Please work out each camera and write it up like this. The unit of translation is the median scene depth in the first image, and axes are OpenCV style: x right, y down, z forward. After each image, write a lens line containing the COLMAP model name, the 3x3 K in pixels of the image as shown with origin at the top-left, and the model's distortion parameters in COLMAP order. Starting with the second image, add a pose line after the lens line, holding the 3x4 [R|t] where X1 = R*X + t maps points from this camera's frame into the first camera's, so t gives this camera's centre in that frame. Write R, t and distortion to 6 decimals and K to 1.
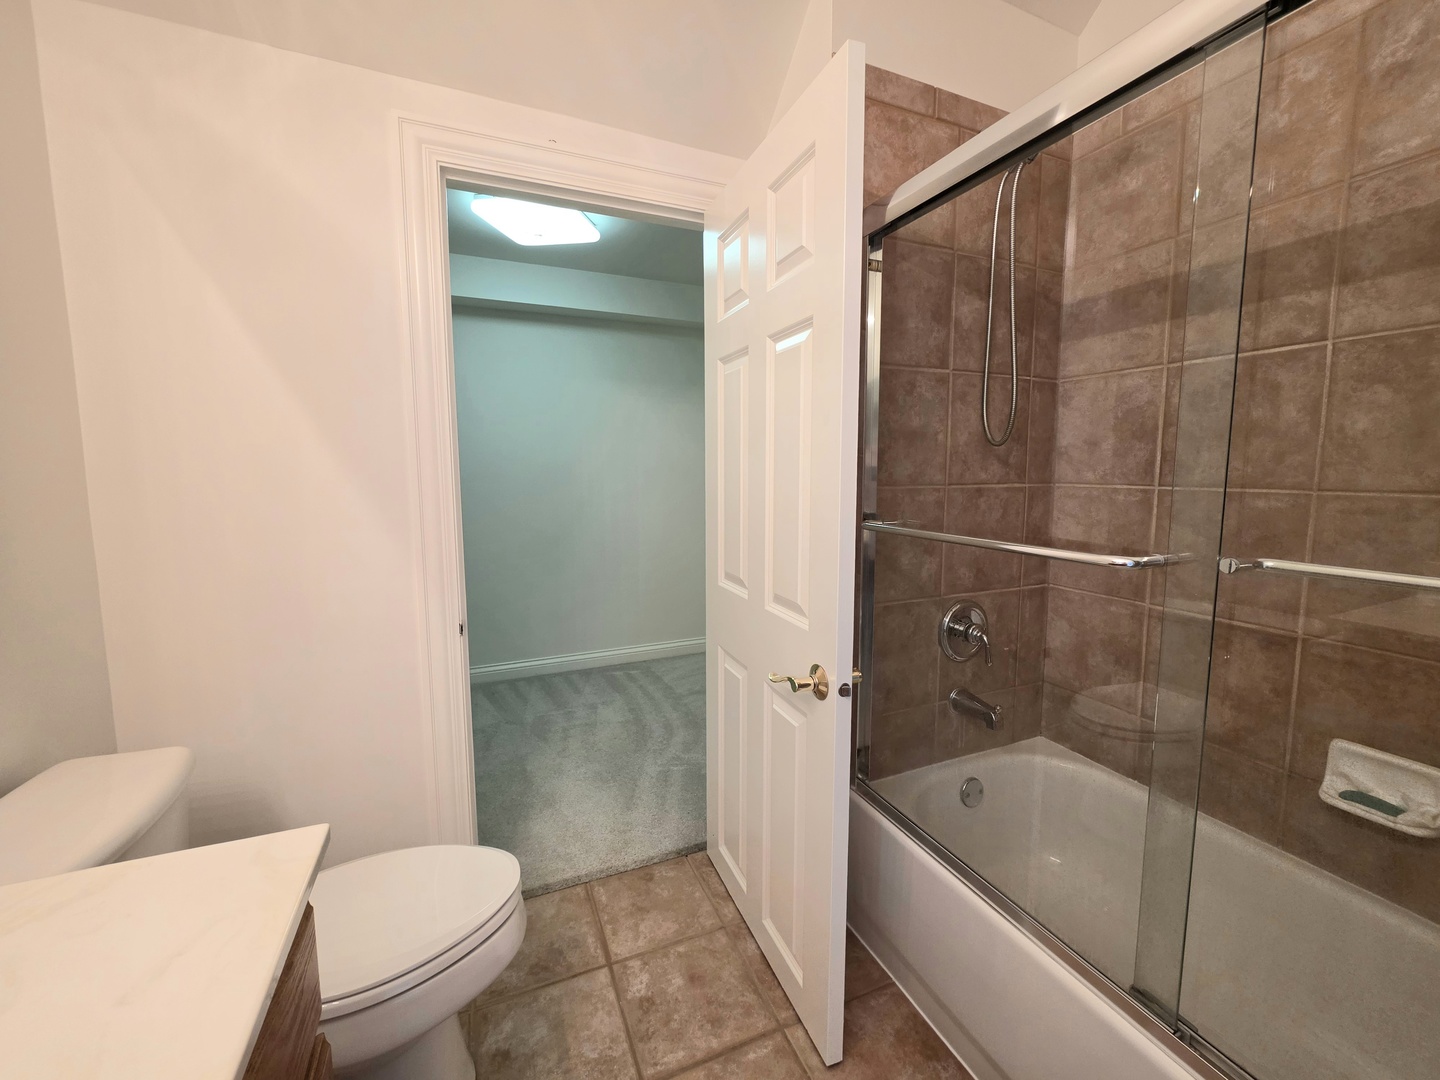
lens RADIAL K [[583.3, 0, 722.3], [0, 583.3, 532.0], [0, 0, 1]] dist [0.000889, 0.001220]
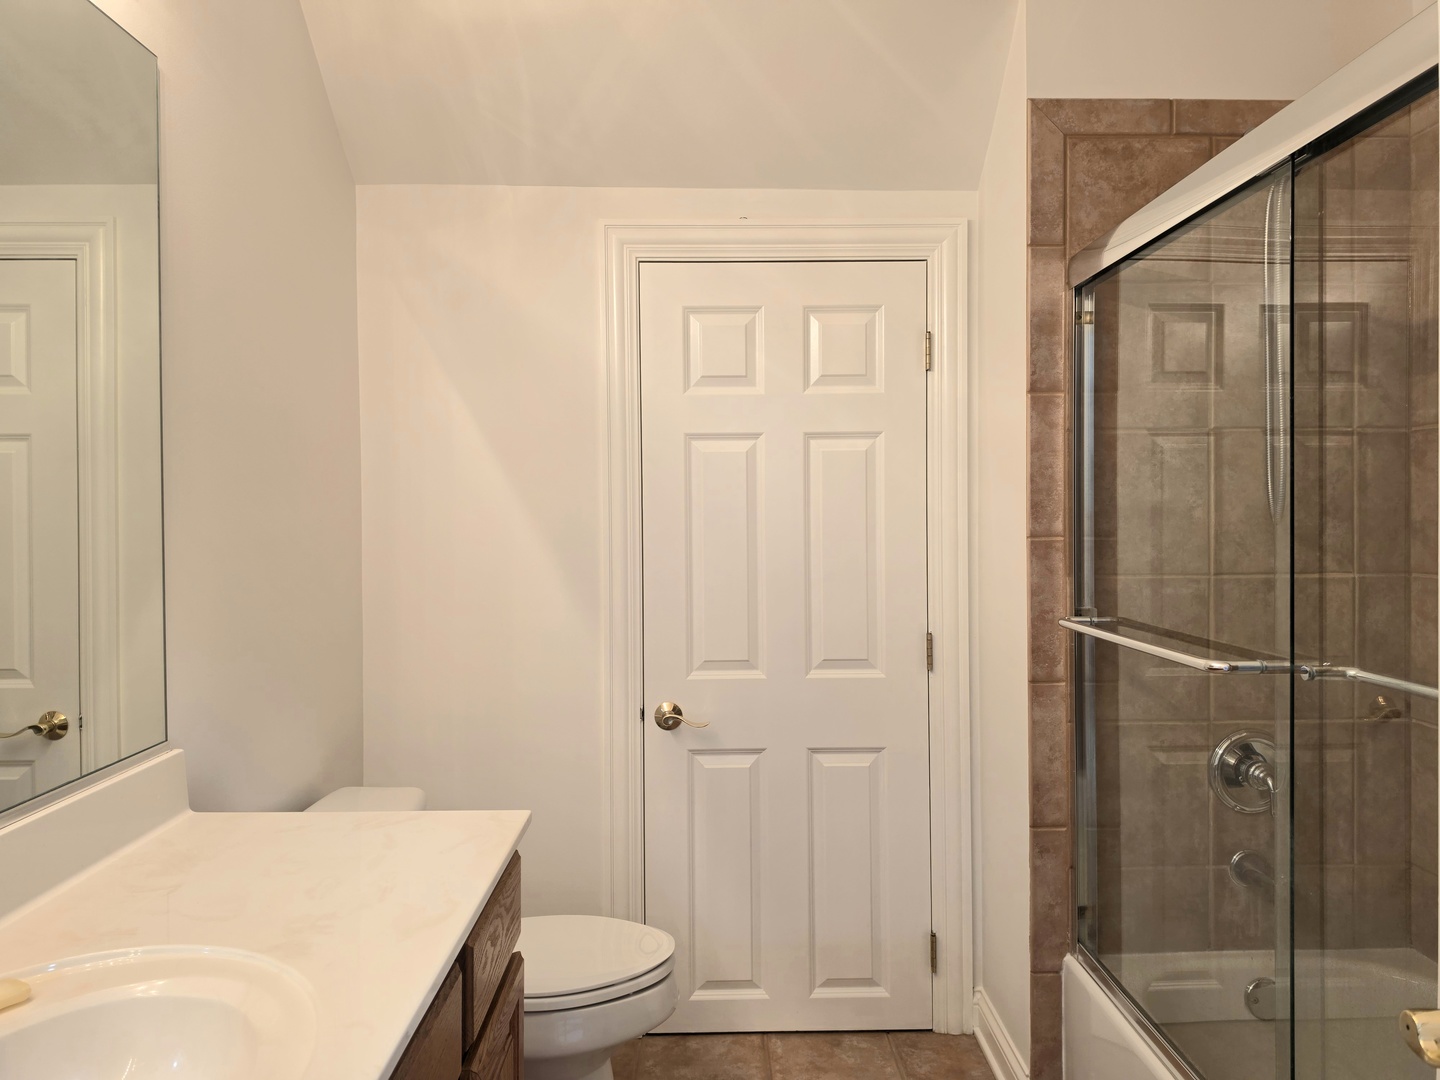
lens RADIAL K [[1014.3, 0, 714.5], [0, 1014.3, 543.1], [0, 0, 1]] dist [0.121370, -0.165035]
pose [[0.920530, 0.002963, -0.390661, 0.333265], [-0.034334, 0.996716, -0.073344, 0.001060], [0.389160, 0.080928, 0.917608, -0.544460]]
